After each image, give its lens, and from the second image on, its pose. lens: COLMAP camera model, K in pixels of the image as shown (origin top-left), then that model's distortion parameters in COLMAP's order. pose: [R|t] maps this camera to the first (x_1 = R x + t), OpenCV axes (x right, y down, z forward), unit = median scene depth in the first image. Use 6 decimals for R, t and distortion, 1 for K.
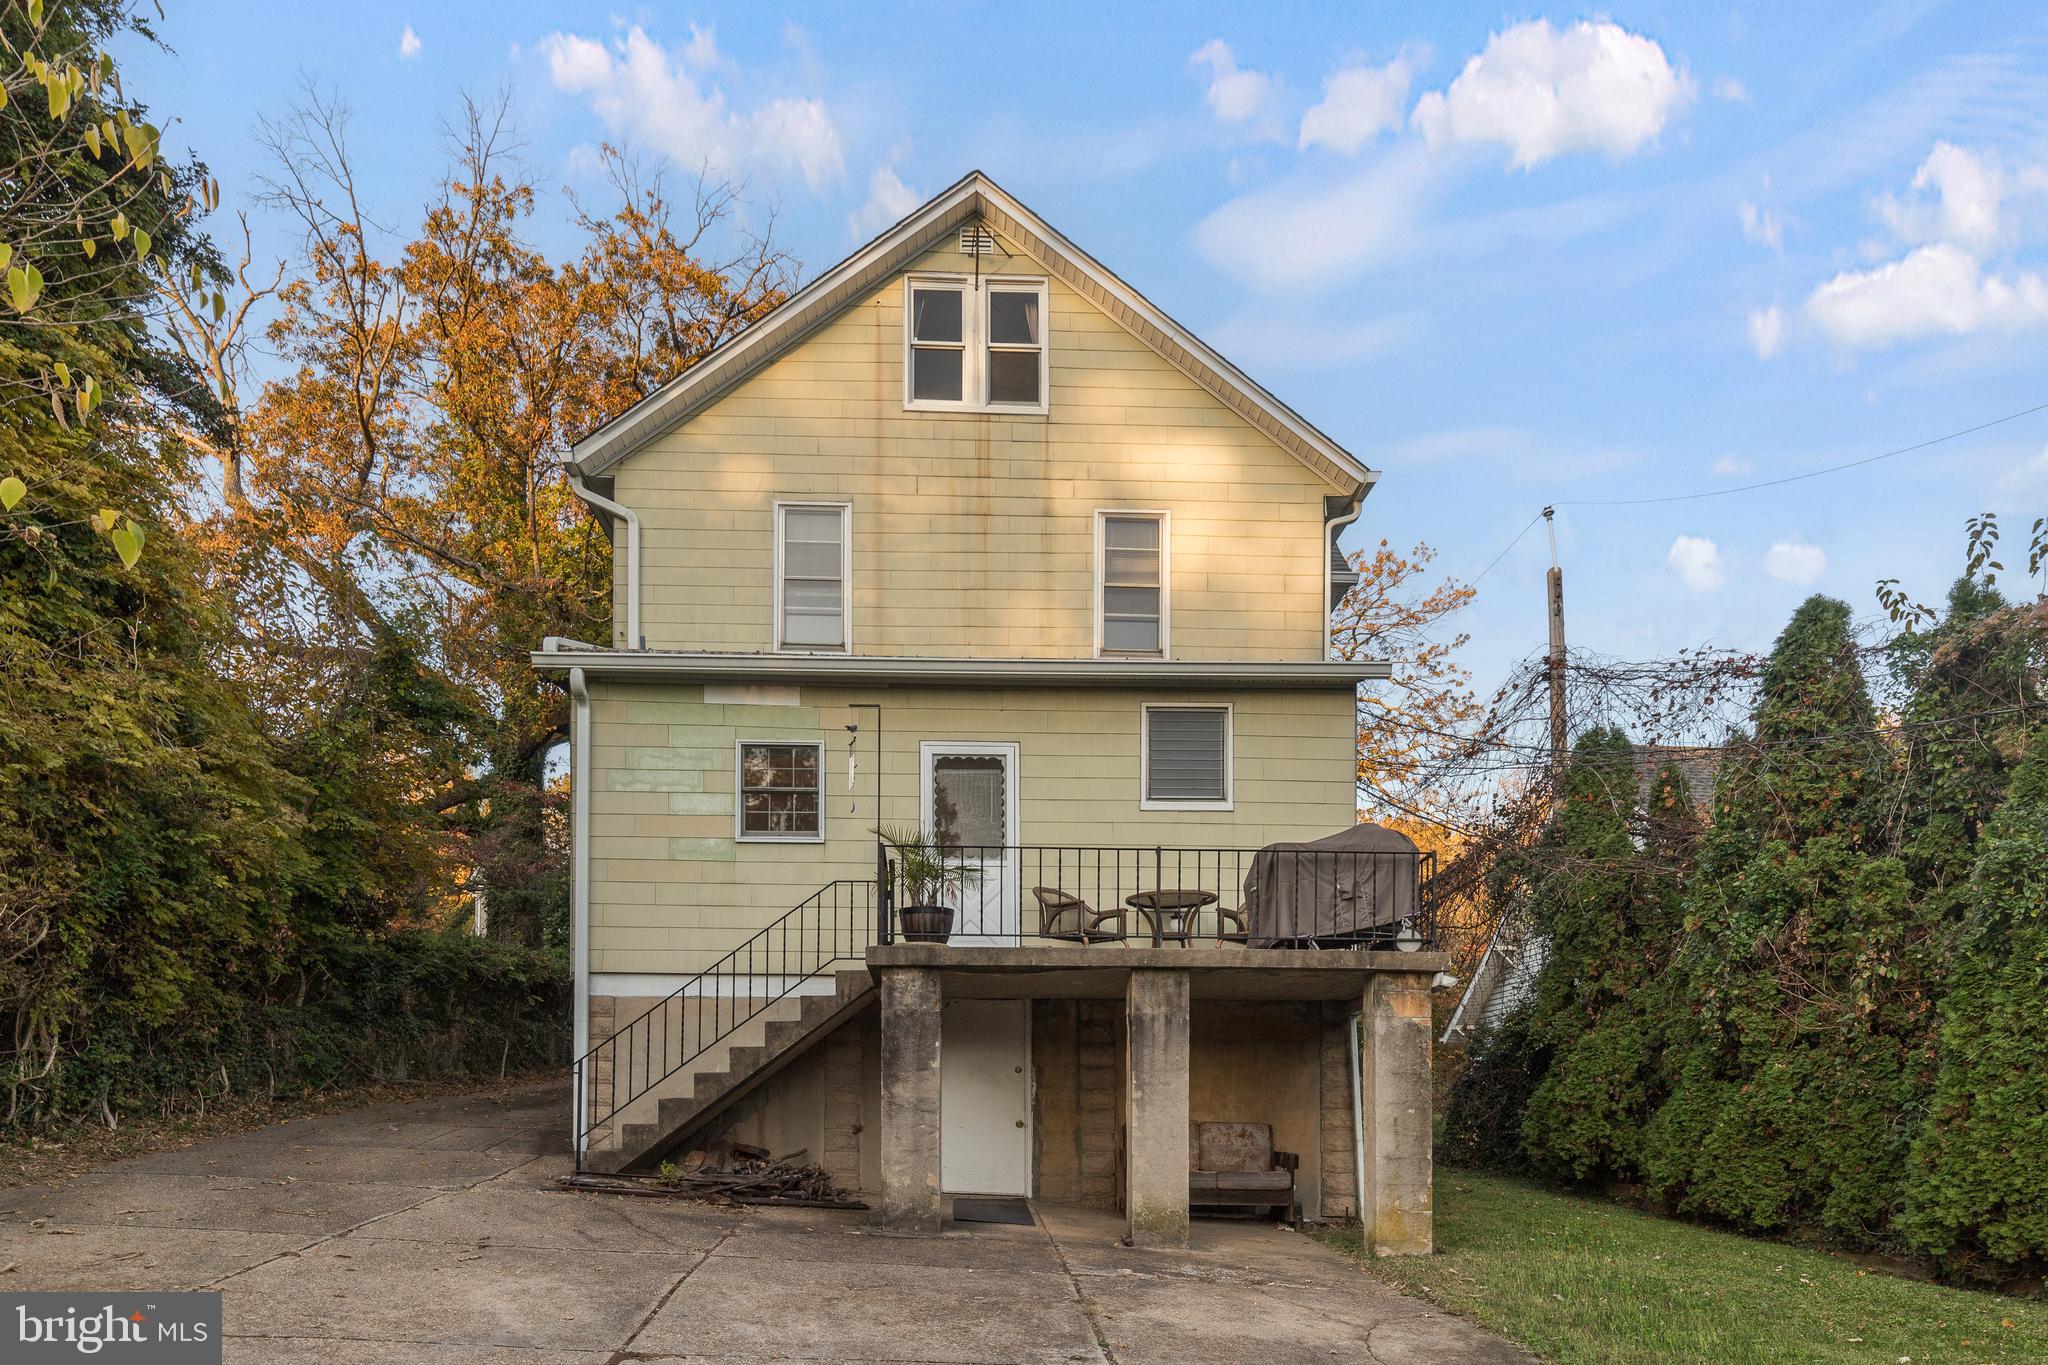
lens RADIAL K [[1260.5, 0, 1024.0], [0, 1260.5, 682.5], [0, 0, 1]] dist [0.003071, -0.000339]
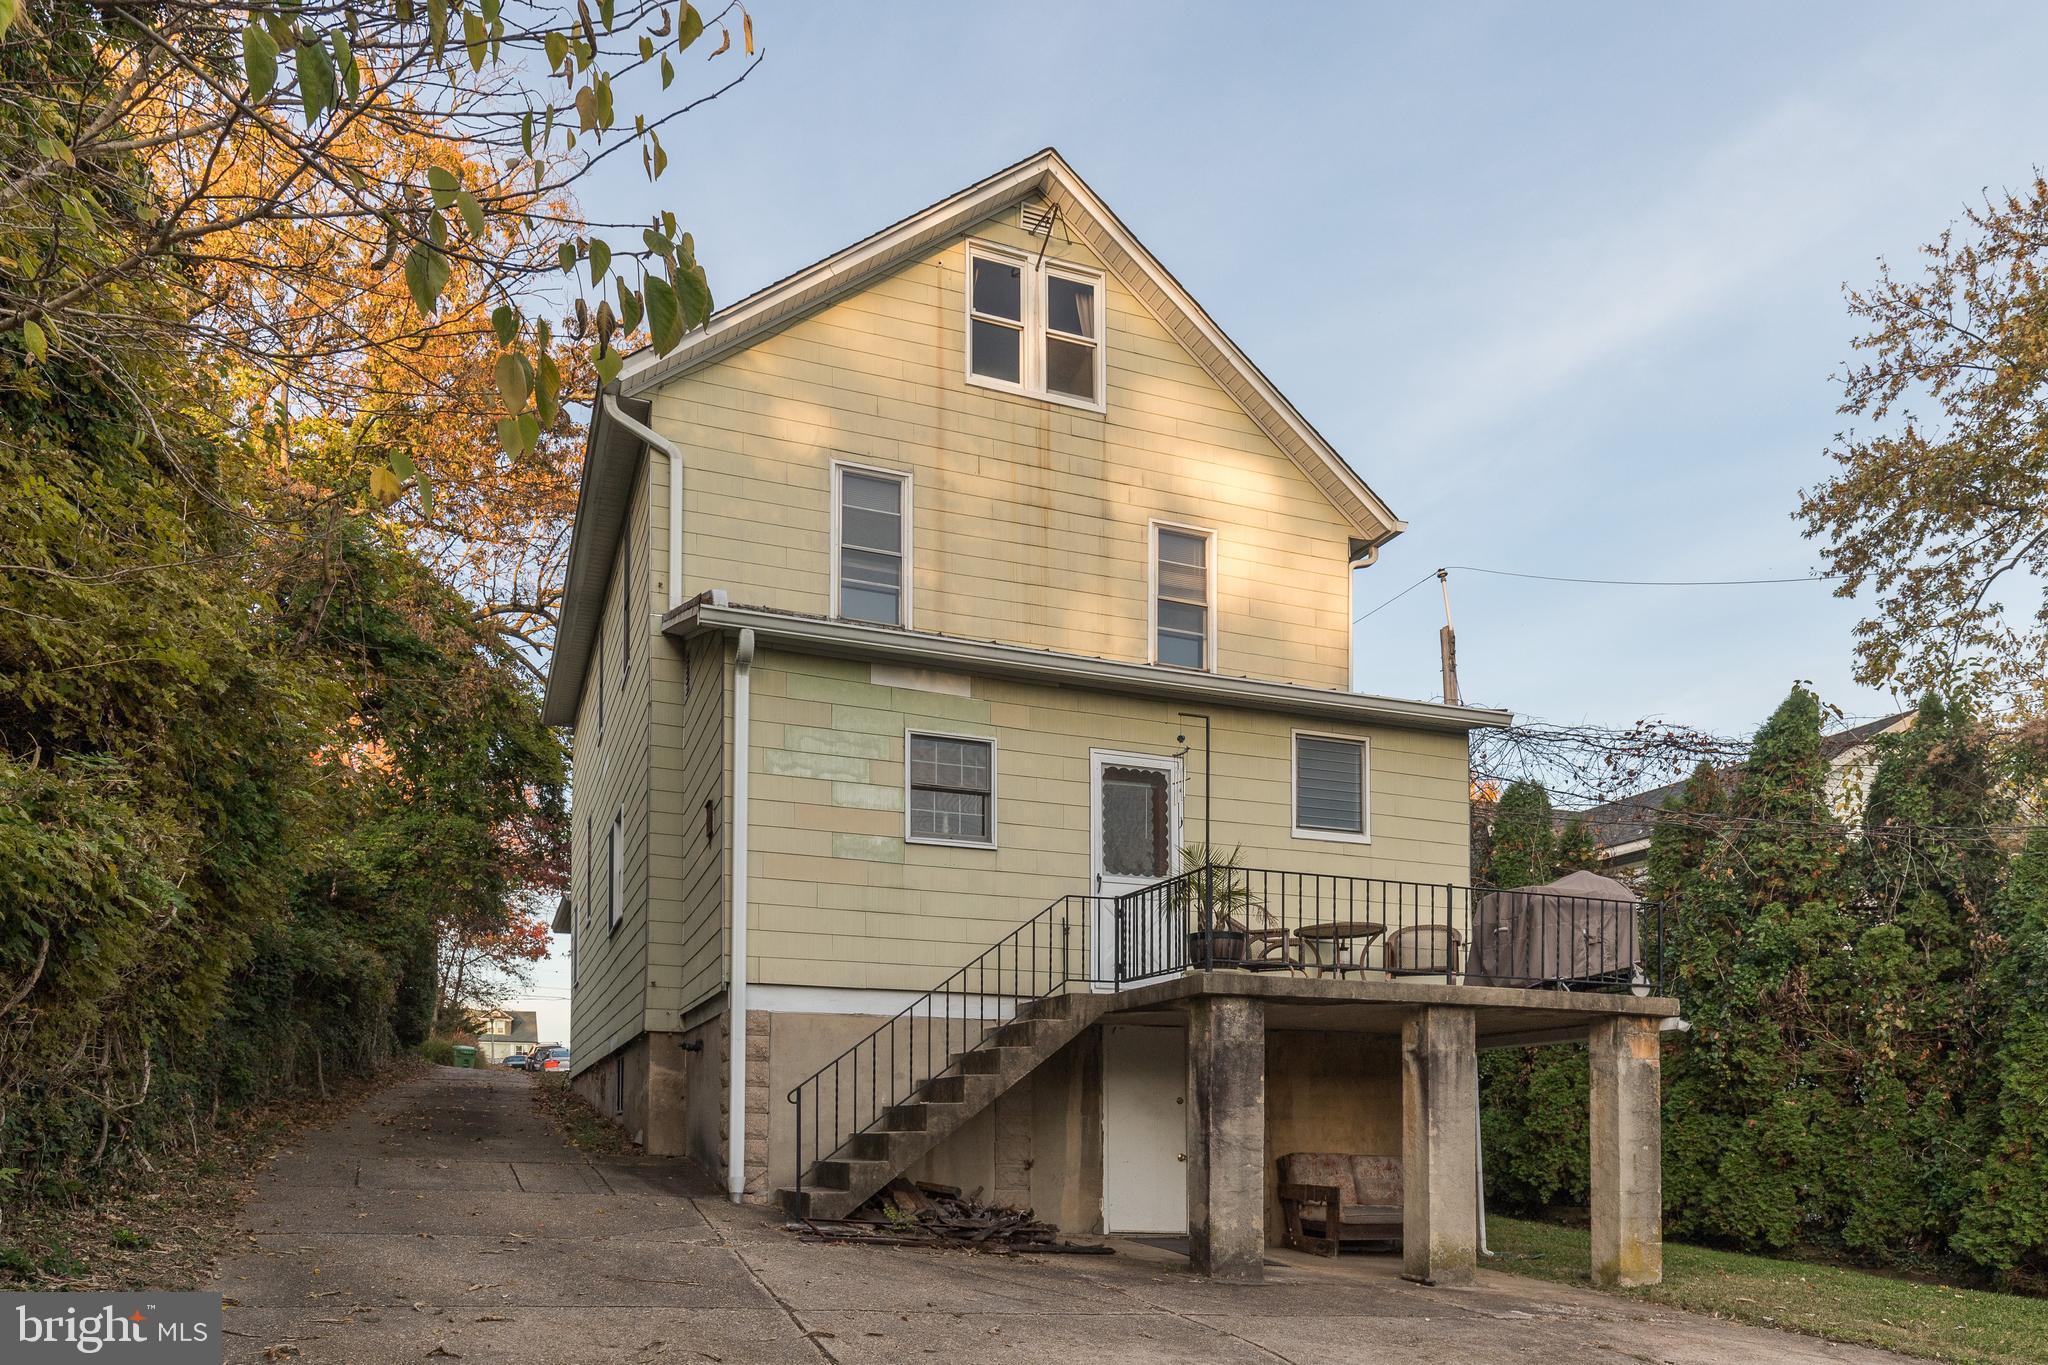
lens RADIAL K [[1308.1, 0, 1023.7], [0, 1308.1, 657.0], [0, 0, 1]] dist [-0.000028, 0.001359]
pose [[0.946814, 0.111421, 0.301876, -0.426521], [-0.106660, 0.993772, -0.032264, 0.015789], [-0.303591, -0.001650, 0.952801, 0.083778]]
